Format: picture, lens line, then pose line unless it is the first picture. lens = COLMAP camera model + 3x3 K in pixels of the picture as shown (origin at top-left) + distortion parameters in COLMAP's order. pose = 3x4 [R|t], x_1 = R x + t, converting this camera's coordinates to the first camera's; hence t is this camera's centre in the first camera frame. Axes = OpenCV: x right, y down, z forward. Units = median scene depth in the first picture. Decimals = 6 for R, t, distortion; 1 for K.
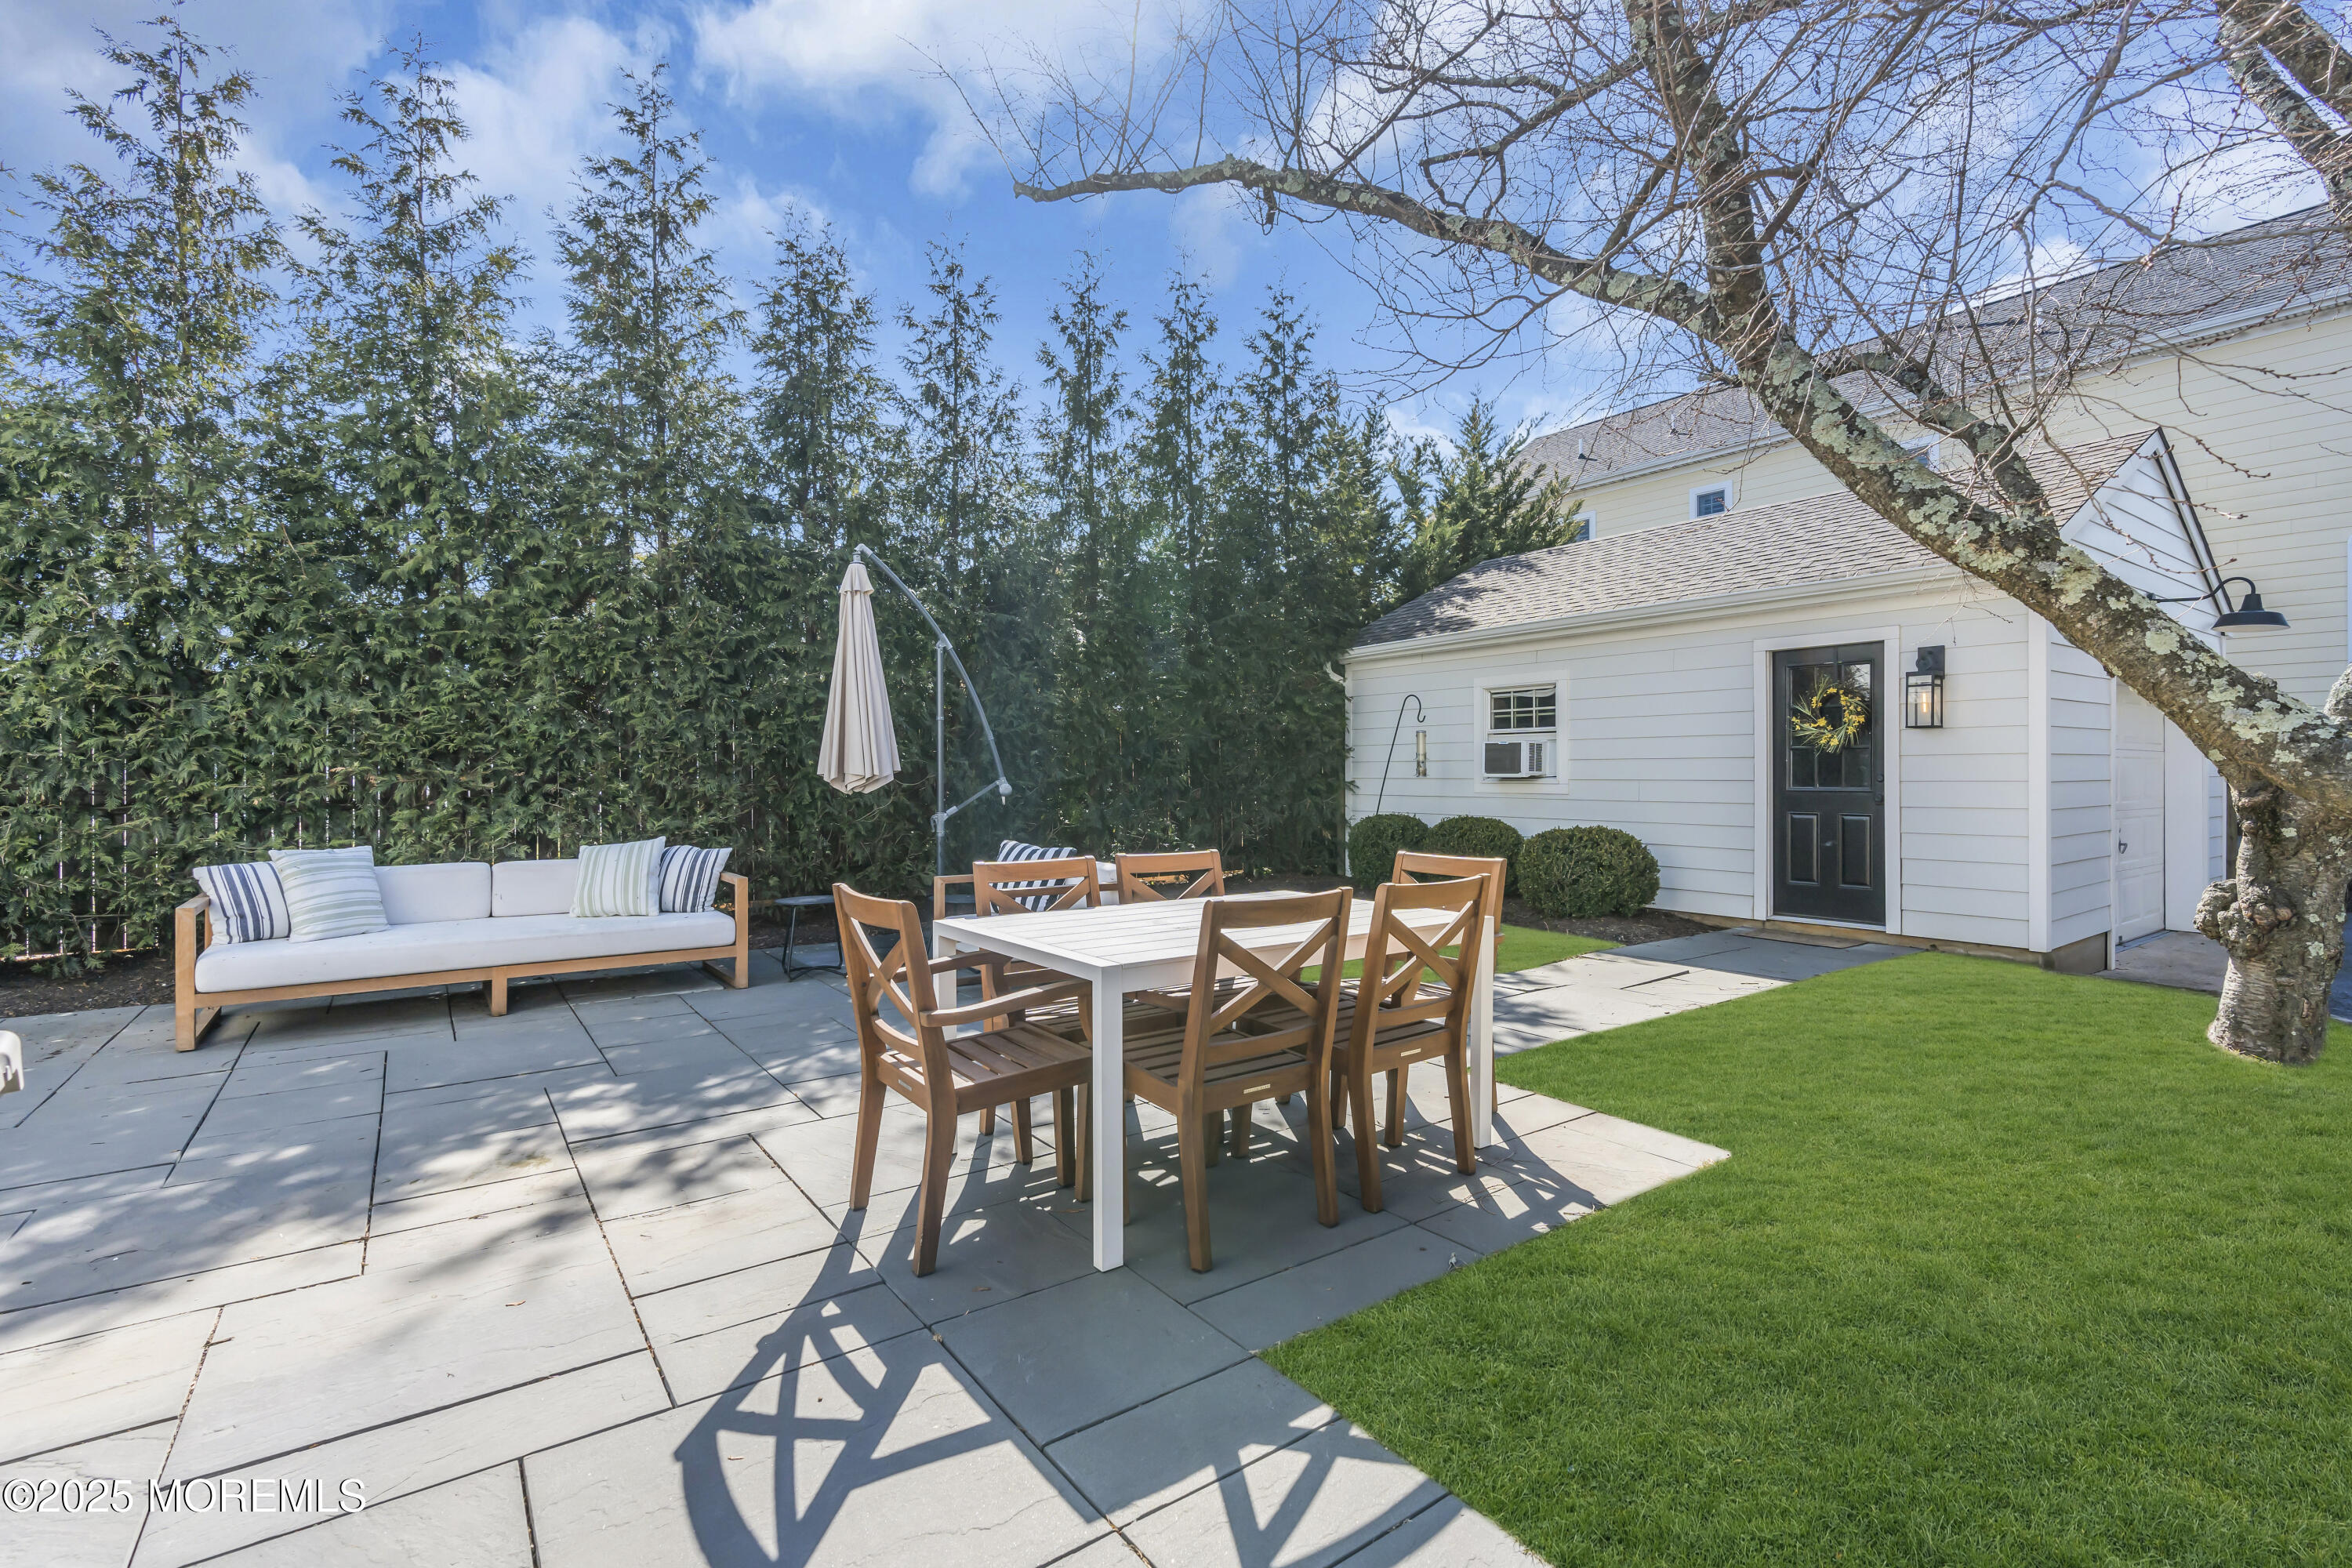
lens RADIAL K [[1072.8, 0, 1155.9], [0, 1072.8, 768.5], [0, 0, 1]] dist [-0.005993, 0.001723]
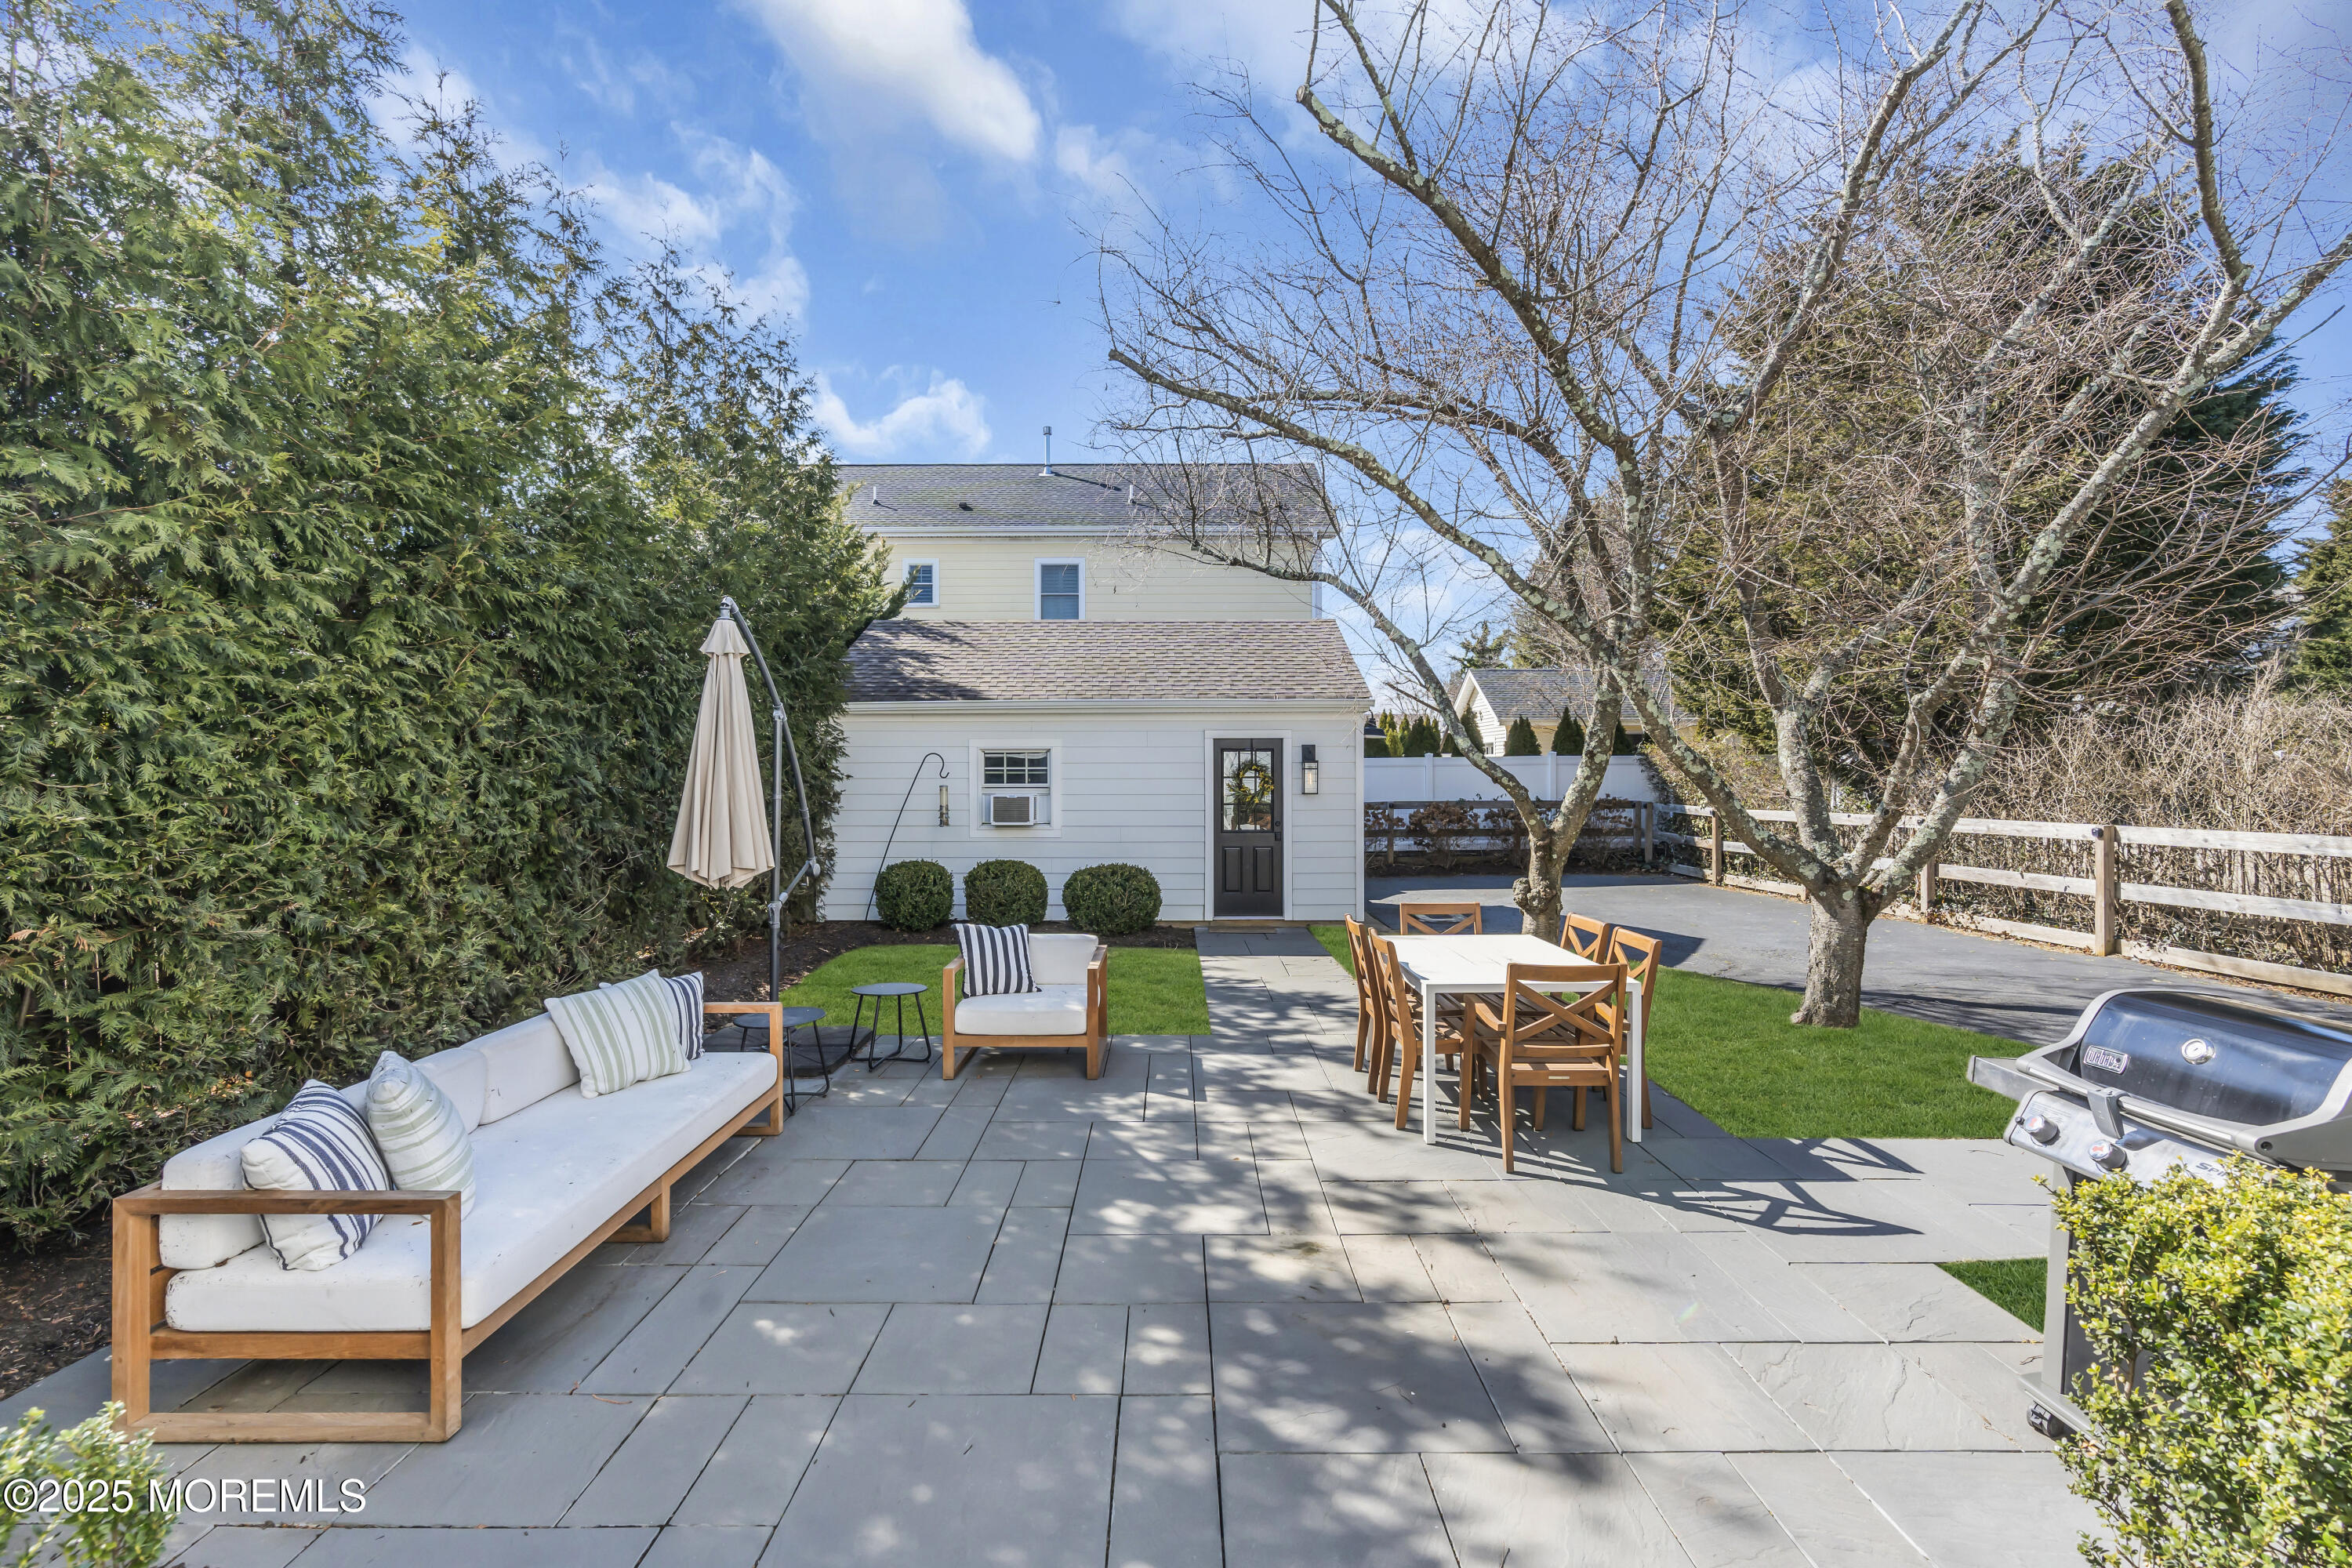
lens RADIAL K [[1072.8, 0, 1177.8], [0, 1072.8, 784.9], [0, 0, 1]] dist [-0.005993, 0.001723]
pose [[0.570556, -0.007578, 0.821224, -1.578169], [-0.001819, 0.999943, 0.010491, -0.141475], [-0.821257, -0.007479, 0.570510, 0.445163]]
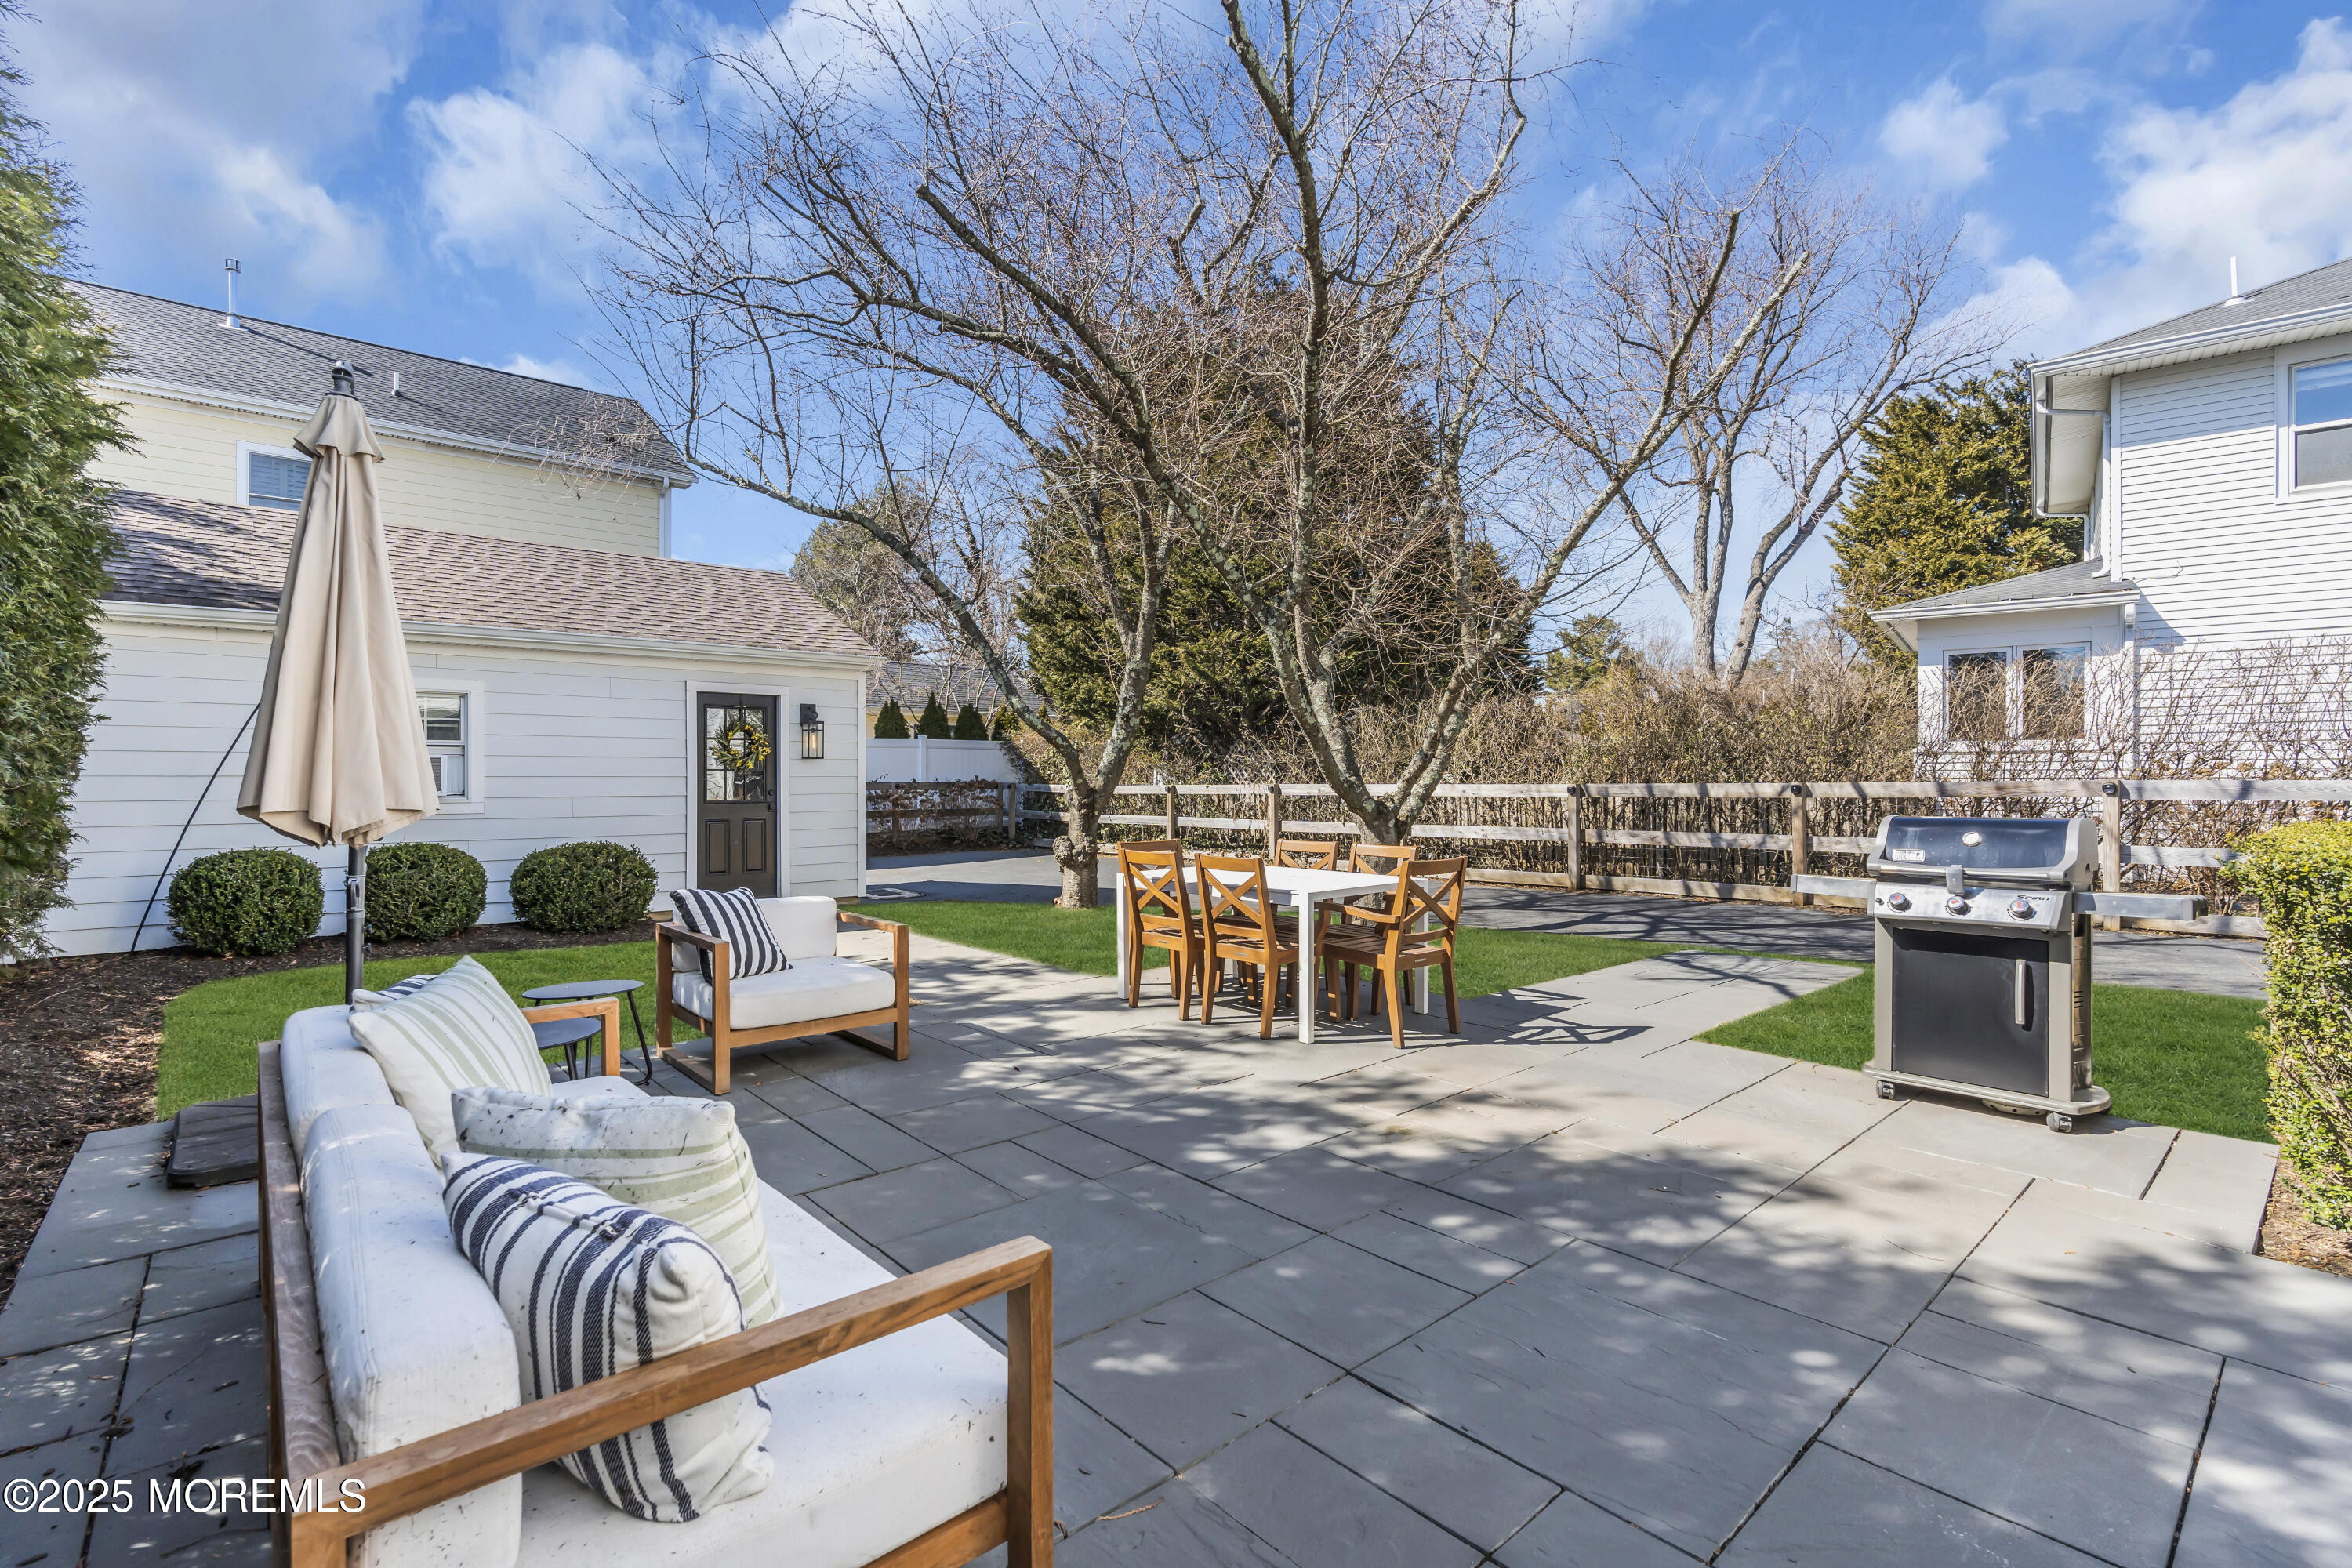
lens RADIAL K [[1072.8, 0, 1192.0], [0, 1072.8, 779.5], [0, 0, 1]] dist [-0.005993, 0.001723]
pose [[-0.114776, -0.002089, 0.993389, -1.699328], [-0.001310, 0.999997, 0.001951, -0.025558], [-0.993391, -0.001078, -0.114778, 1.324994]]
